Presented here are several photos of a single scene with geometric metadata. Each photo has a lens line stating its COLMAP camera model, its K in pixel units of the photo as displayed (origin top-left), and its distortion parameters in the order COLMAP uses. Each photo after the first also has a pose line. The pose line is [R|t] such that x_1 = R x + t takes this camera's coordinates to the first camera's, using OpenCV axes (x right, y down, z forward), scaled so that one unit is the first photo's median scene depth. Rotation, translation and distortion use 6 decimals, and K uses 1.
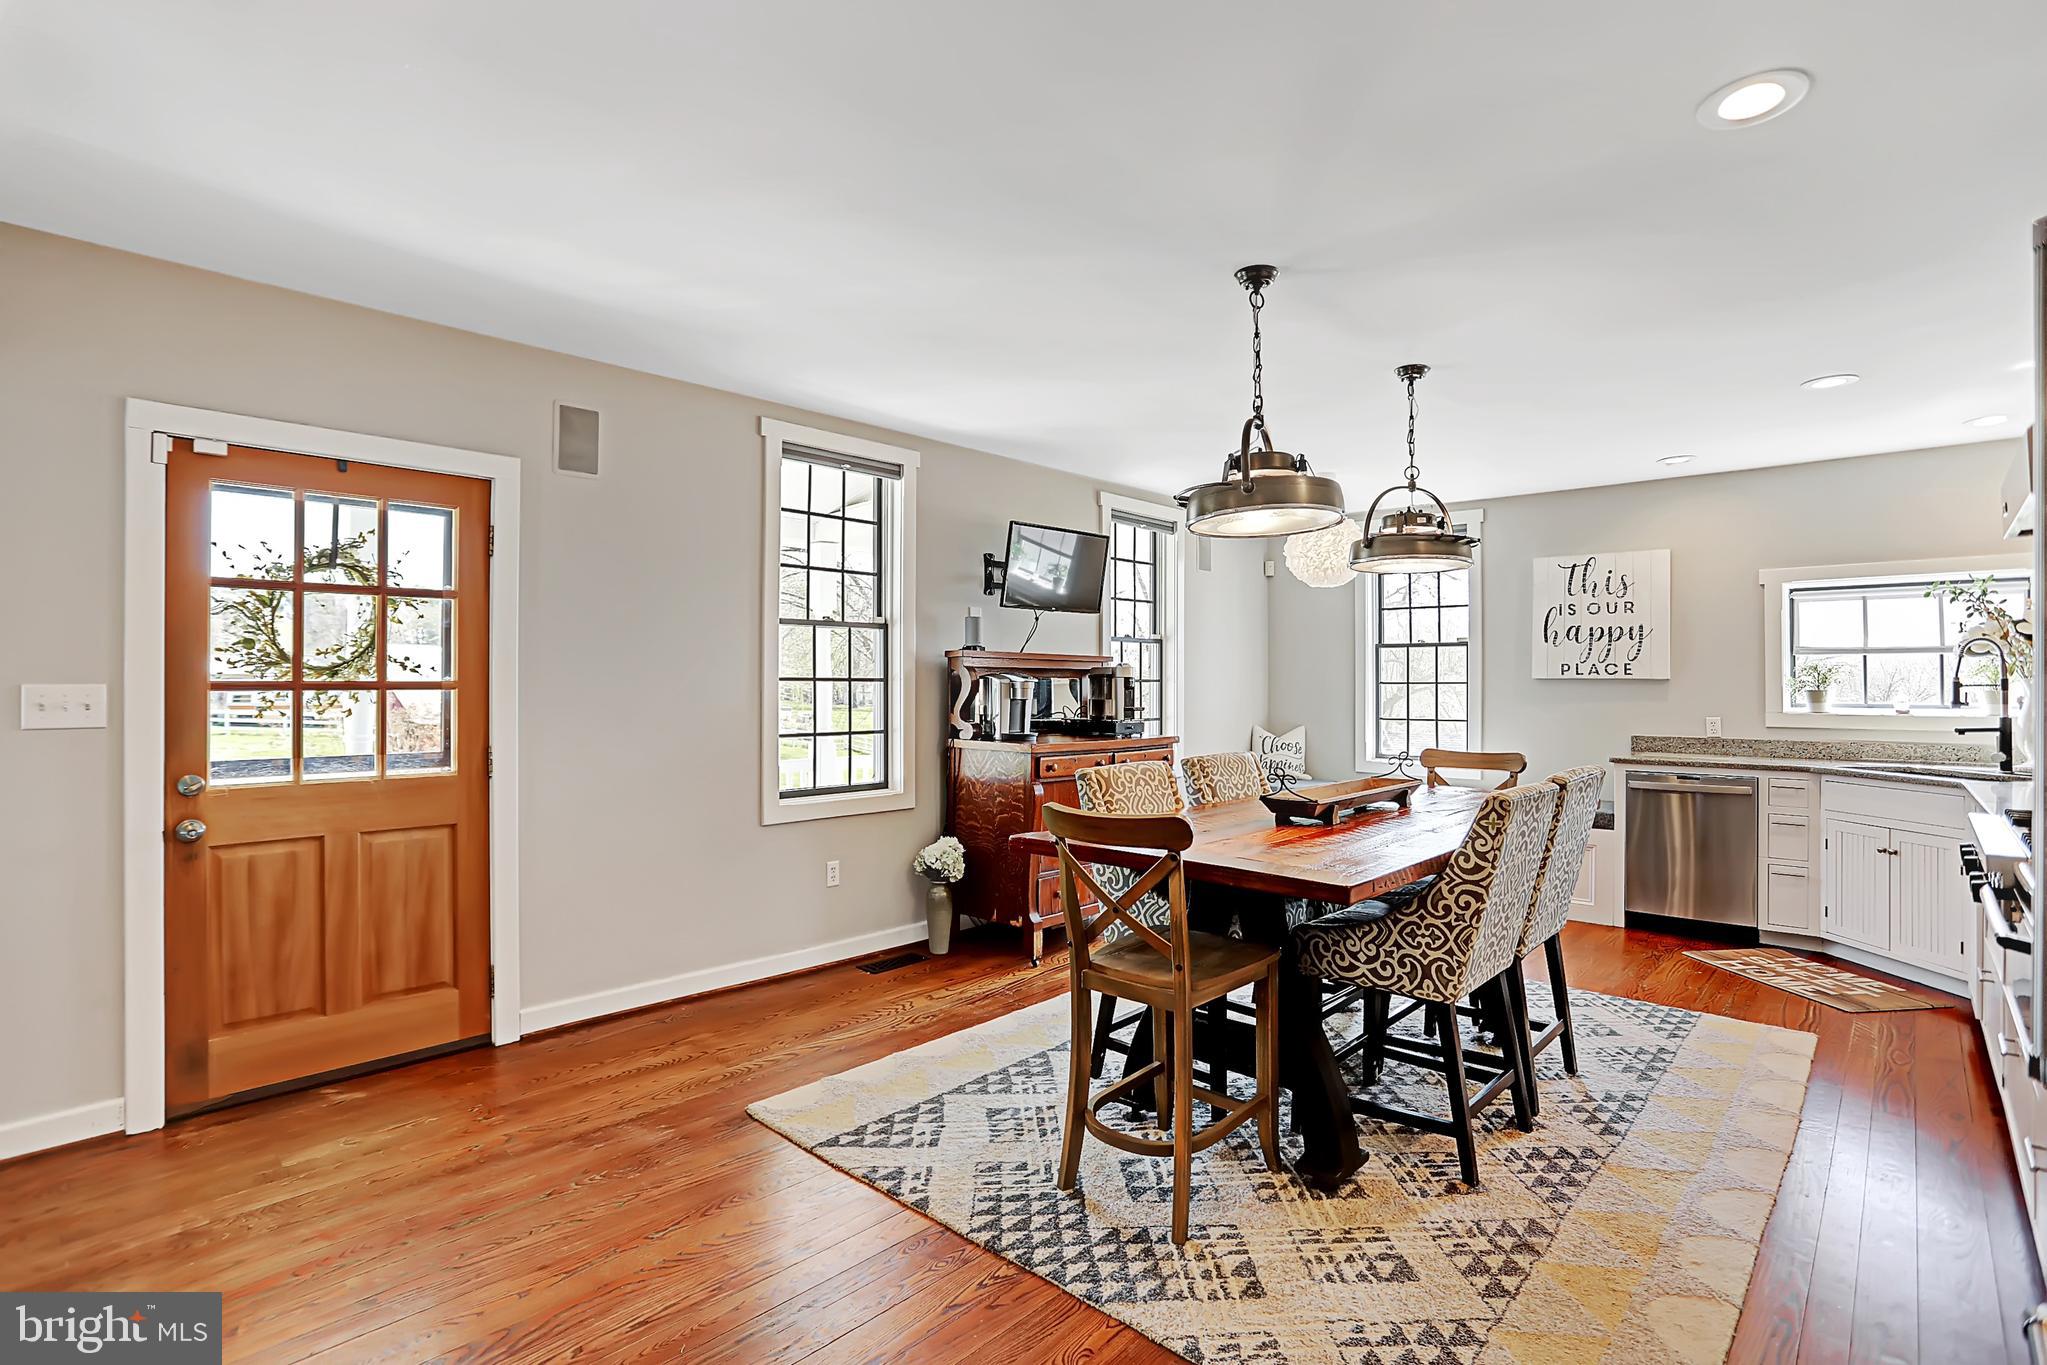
lens RADIAL K [[989.7, 0, 1035.2], [0, 989.7, 682.1], [0, 0, 1]] dist [-0.073033, 0.024132]
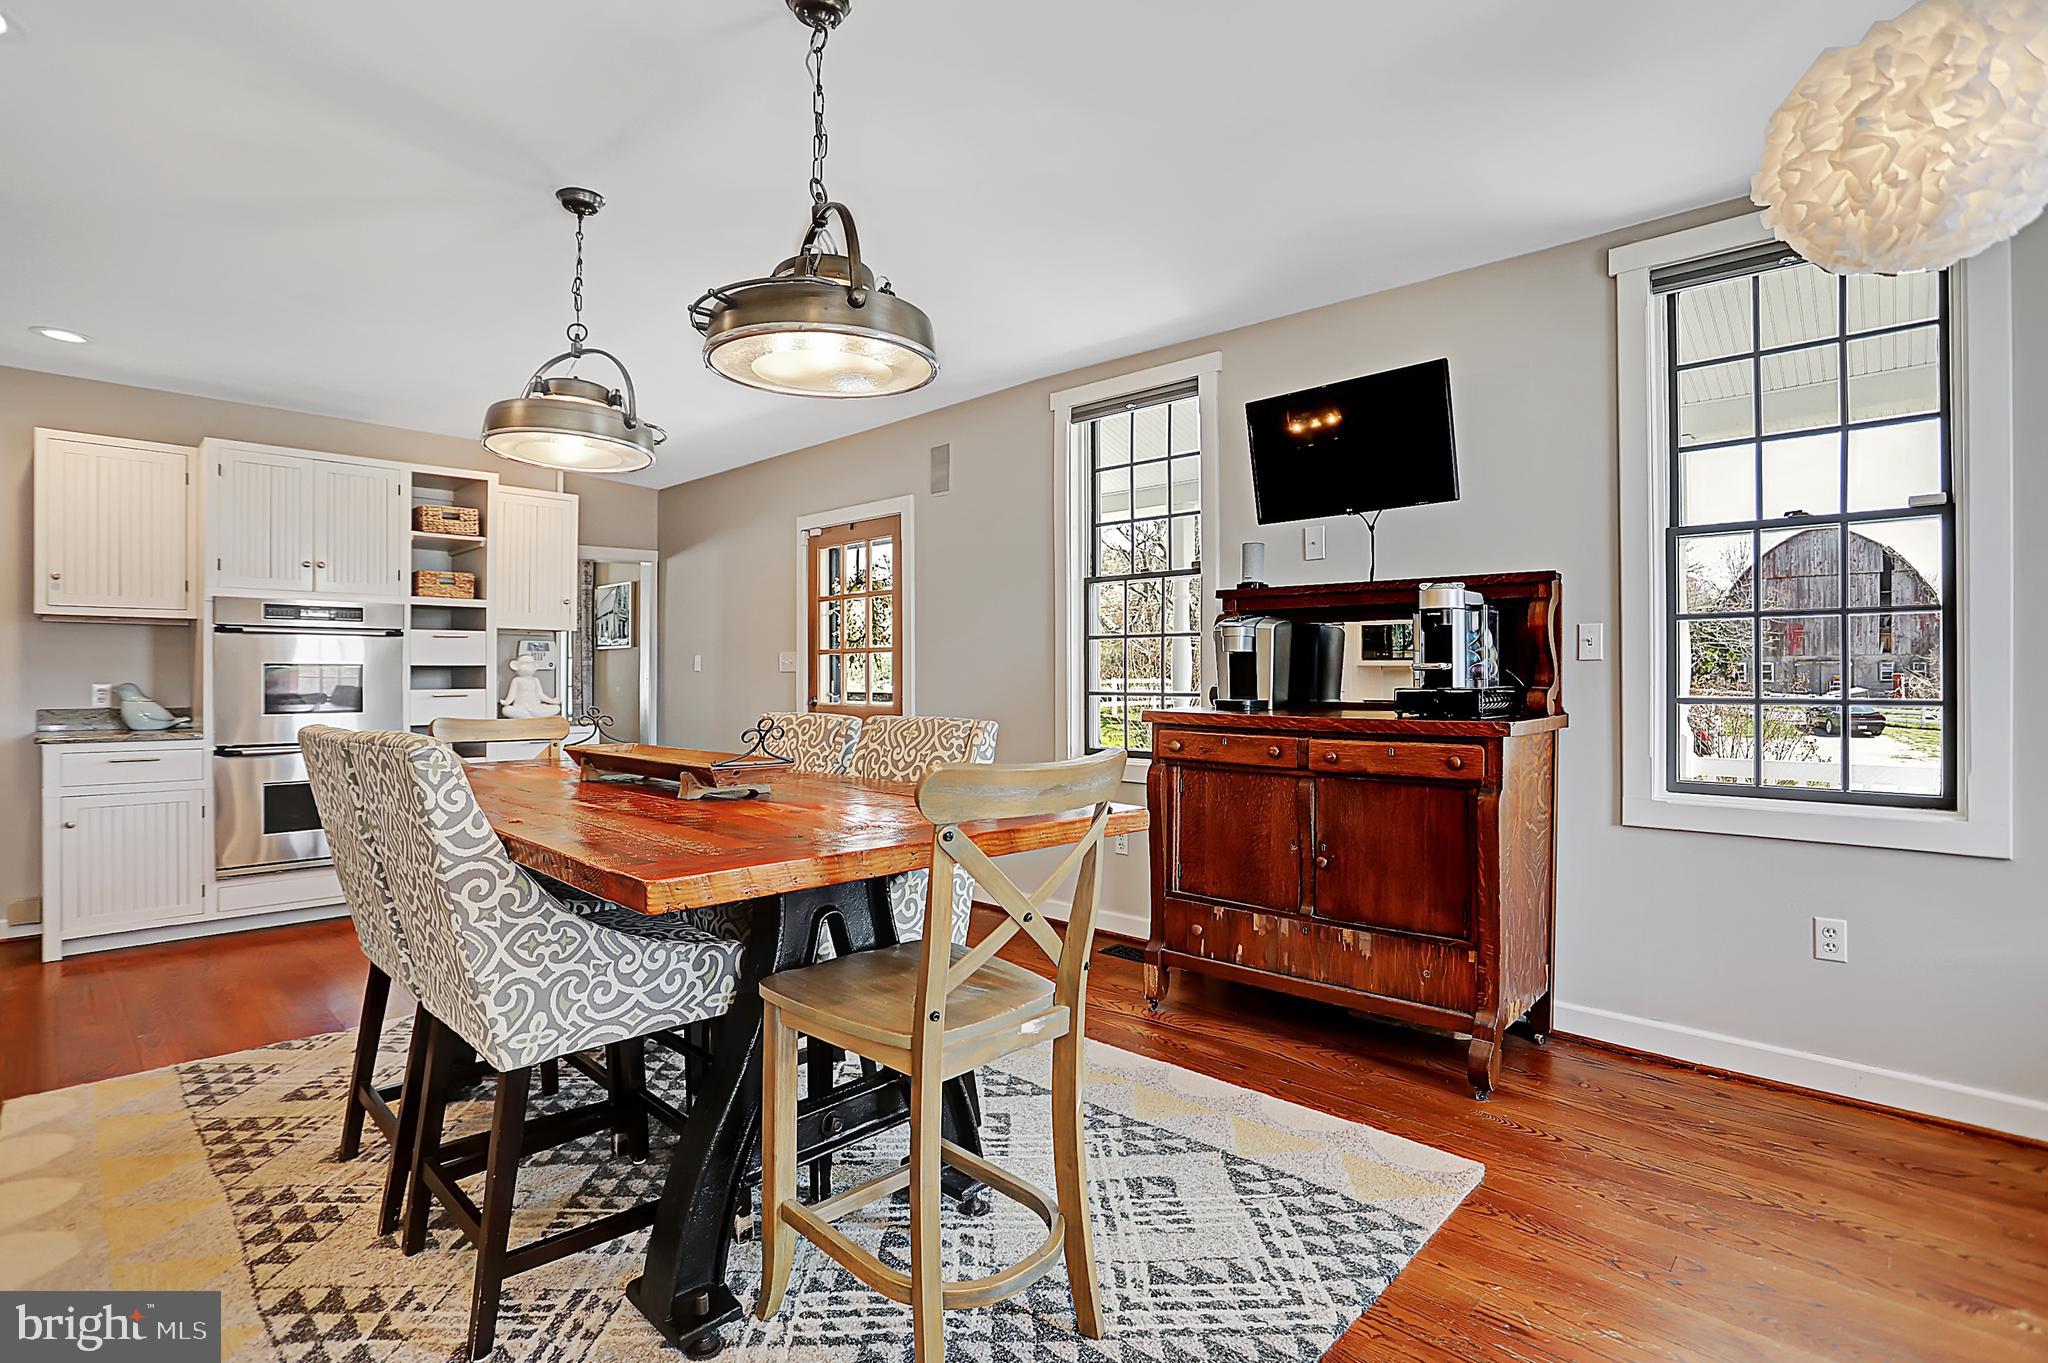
lens RADIAL K [[990.2, 0, 1035.7], [0, 990.2, 681.1], [0, 0, 1]] dist [-0.073033, 0.024132]
pose [[-0.011396, 0.003987, -0.999927, 1.116836], [0.004878, 0.999980, 0.003932, 0.056556], [0.999923, -0.004833, -0.011415, 1.382752]]
